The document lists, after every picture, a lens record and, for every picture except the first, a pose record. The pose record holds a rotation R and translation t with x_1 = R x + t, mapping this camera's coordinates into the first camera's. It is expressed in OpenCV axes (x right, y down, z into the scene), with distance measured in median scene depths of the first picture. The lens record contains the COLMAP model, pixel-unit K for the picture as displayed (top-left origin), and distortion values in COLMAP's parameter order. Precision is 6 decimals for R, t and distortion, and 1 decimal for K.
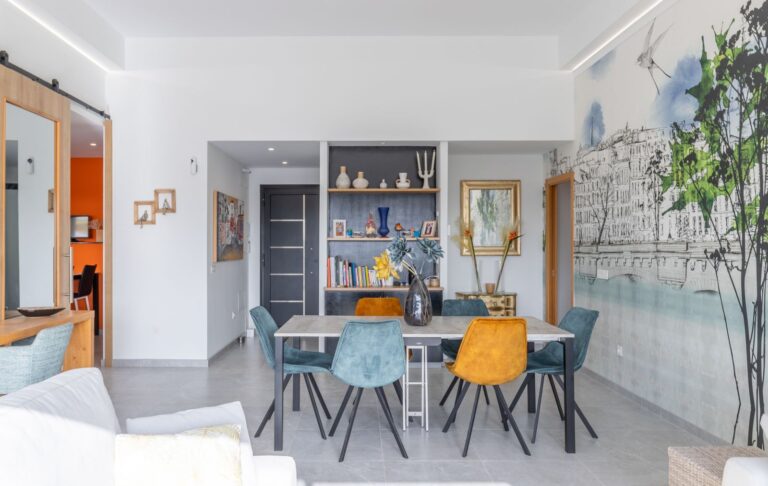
lens RADIAL K [[583.6, 0, 376.7], [0, 583.6, 225.8], [0, 0, 1]] dist [-0.000165, -0.002363]
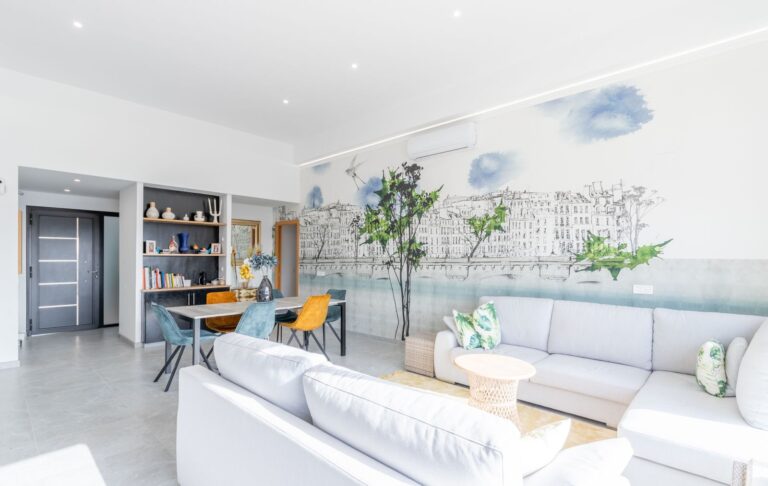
lens RADIAL K [[348.7, 0, 409.9], [0, 348.7, 256.4], [0, 0, 1]] dist [0.003342, 0.000131]
pose [[0.658975, 0.005821, 0.752142, -0.392494], [-0.024951, 0.999589, 0.014124, -0.000232], [-0.751751, -0.028074, 0.658850, -0.014140]]
